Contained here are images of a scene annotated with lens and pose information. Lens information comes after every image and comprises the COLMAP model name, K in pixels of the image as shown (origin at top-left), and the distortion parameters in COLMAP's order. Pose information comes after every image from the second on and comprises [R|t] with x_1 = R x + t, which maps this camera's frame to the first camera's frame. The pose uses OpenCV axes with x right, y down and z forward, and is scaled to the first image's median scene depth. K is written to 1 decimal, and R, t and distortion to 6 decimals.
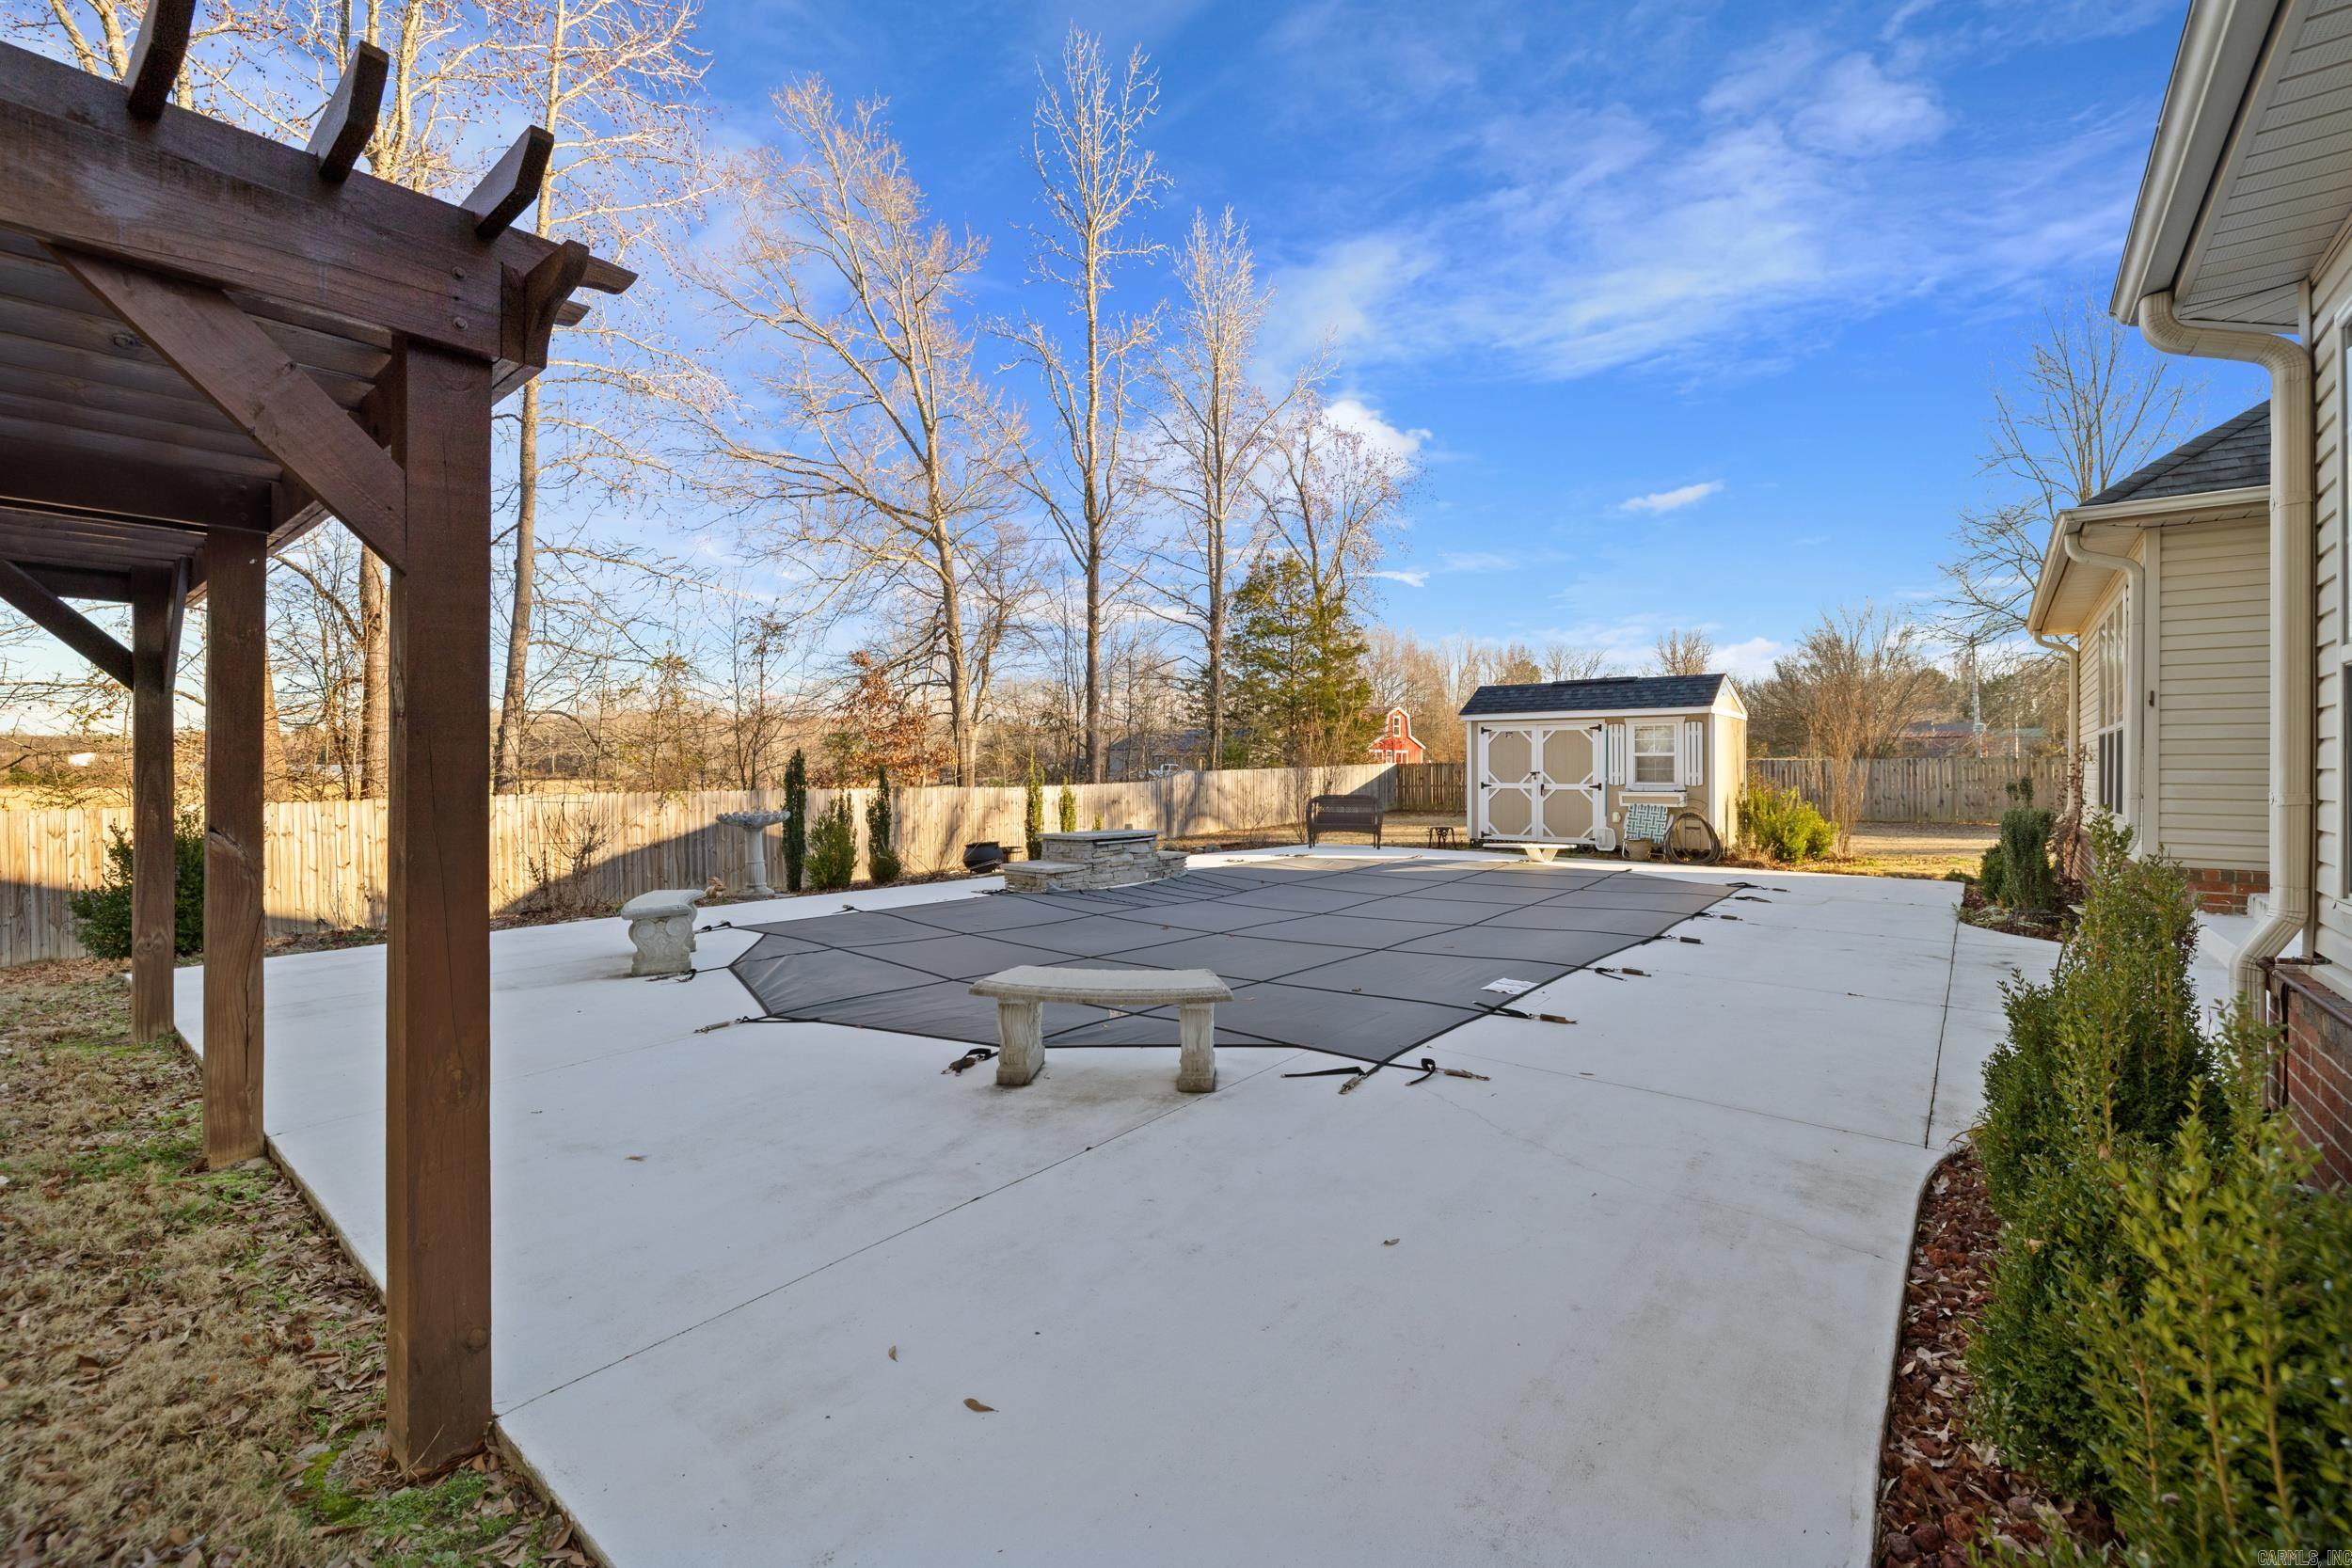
lens RADIAL K [[984.3, 0, 1173.4], [0, 984.3, 773.6], [0, 0, 1]] dist [-0.000449, -0.000452]
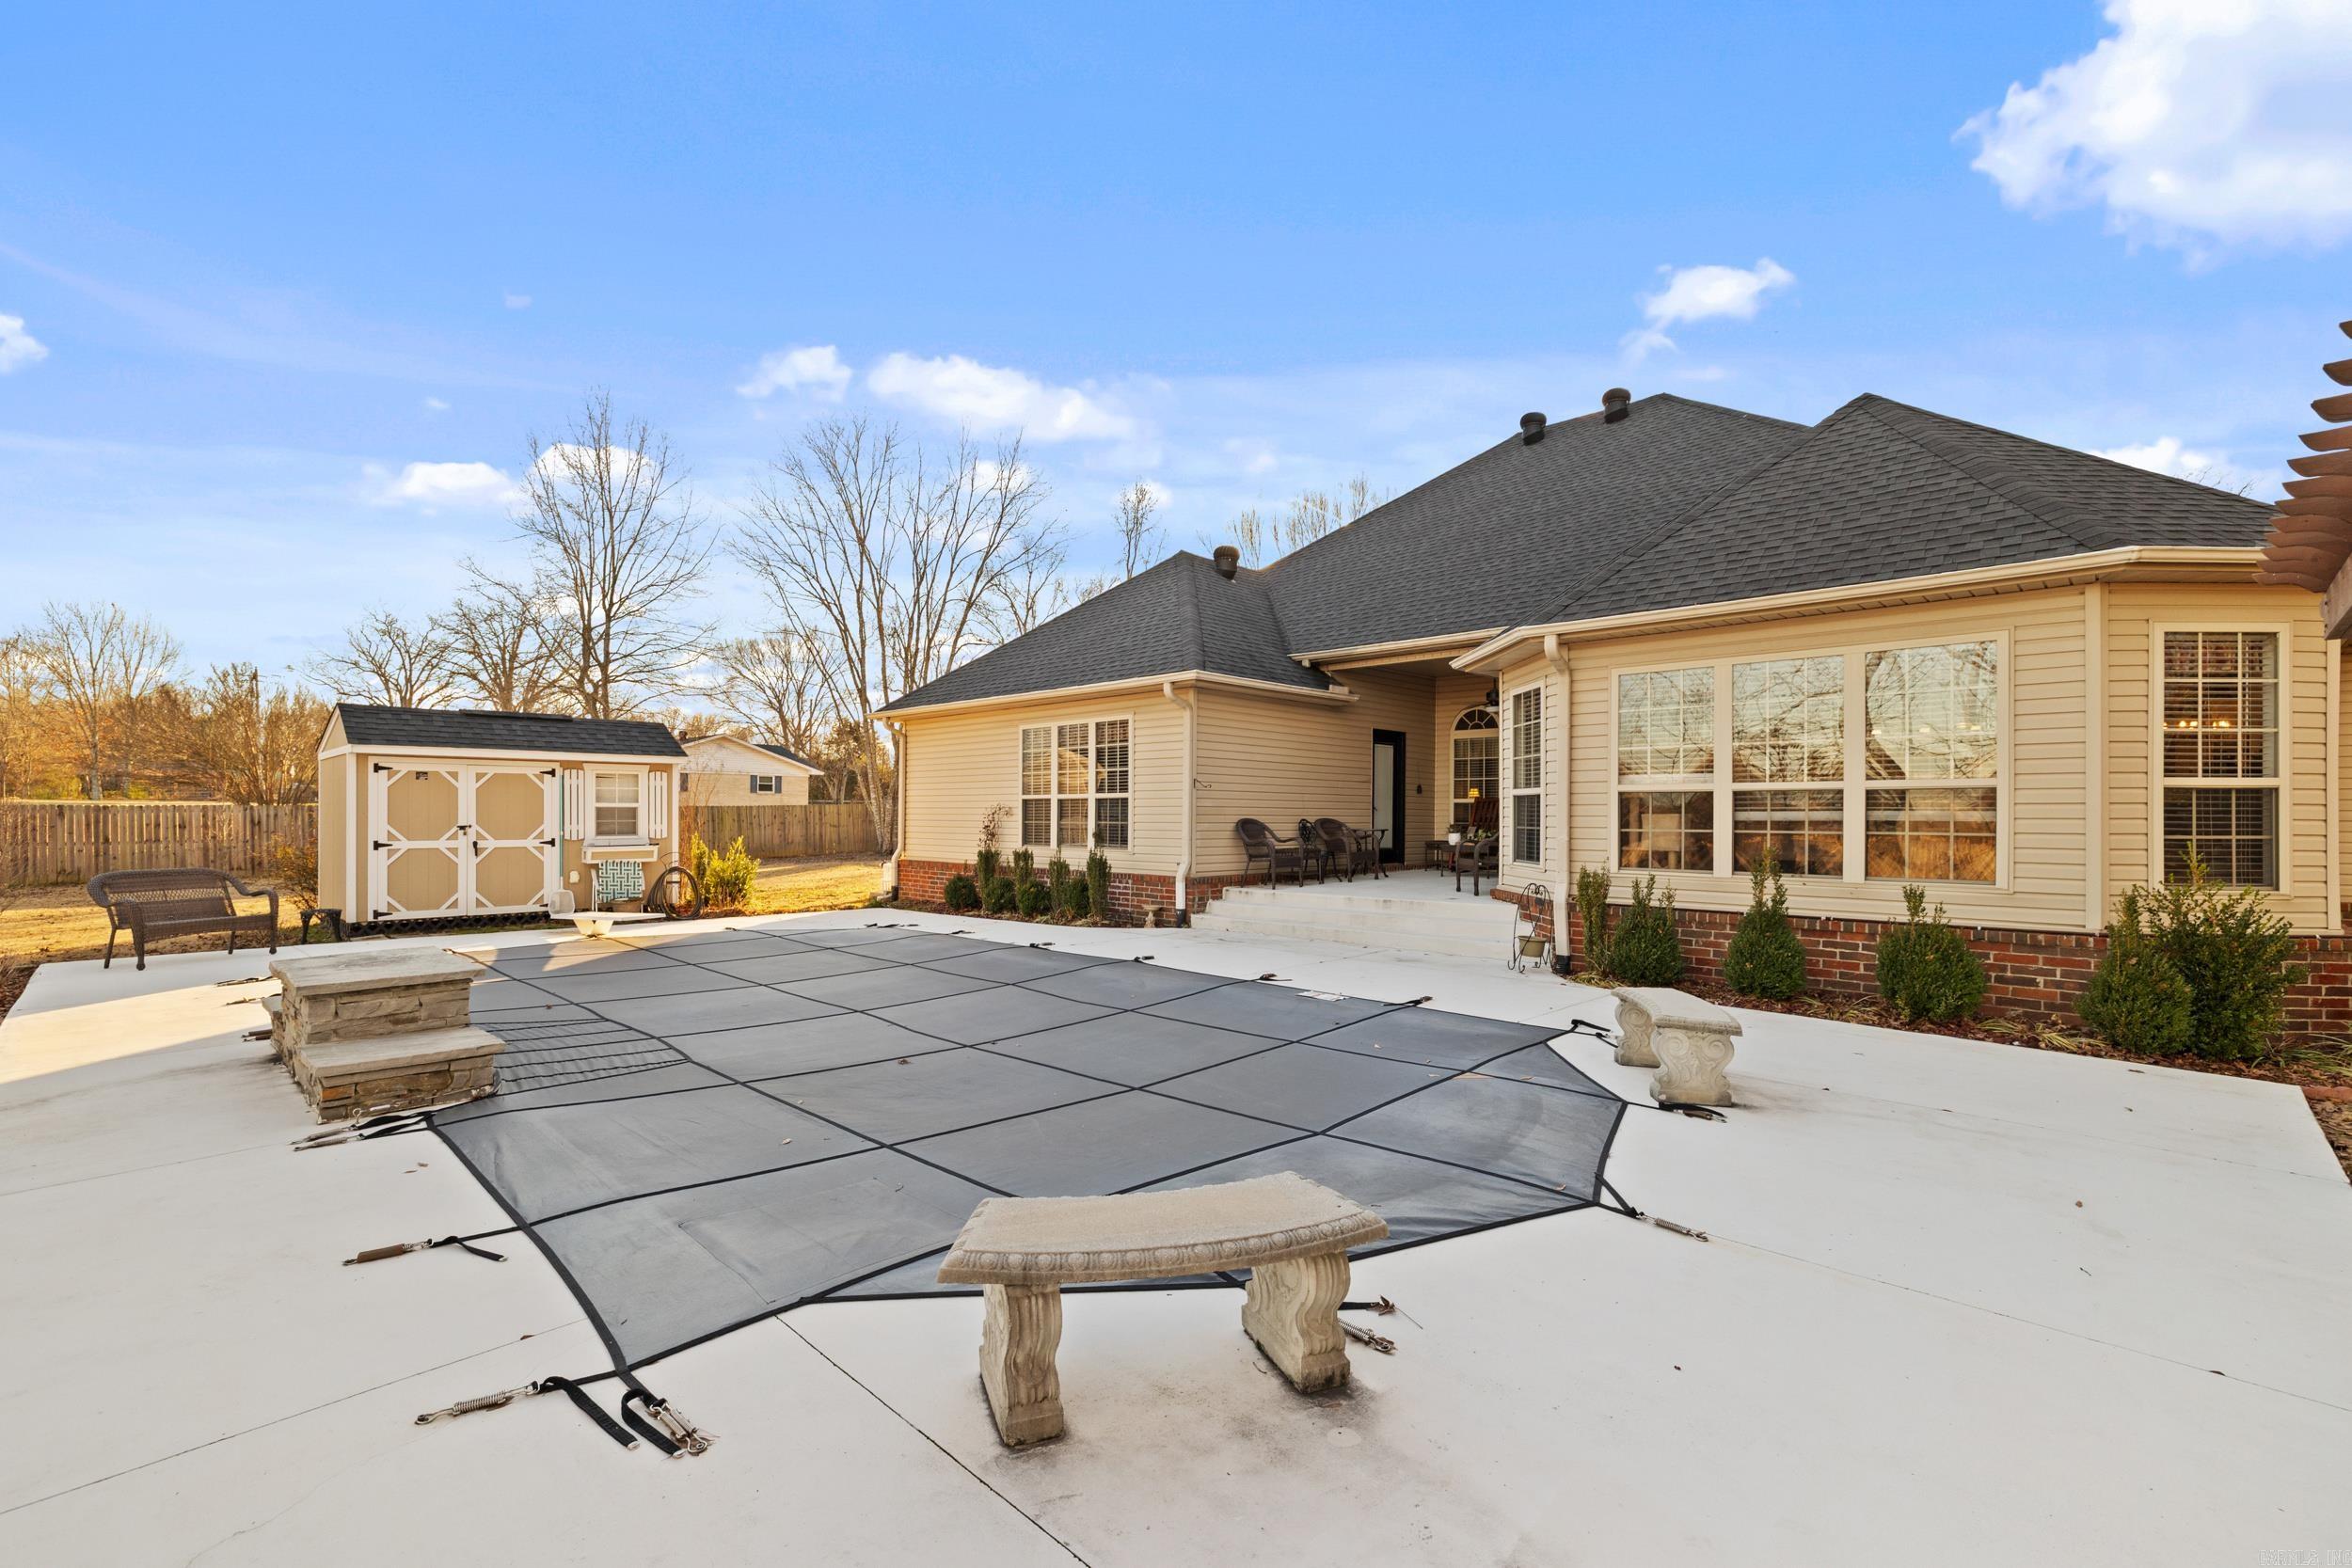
lens RADIAL K [[1010.5, 0, 1133.5], [0, 1010.5, 807.7], [0, 0, 1]] dist [0.003443, 0.000483]
pose [[0.110465, 0.005074, 0.993867, -0.377185], [0.003438, 0.999979, -0.005487, -0.009818], [-0.993874, 0.004023, 0.110445, 0.406035]]
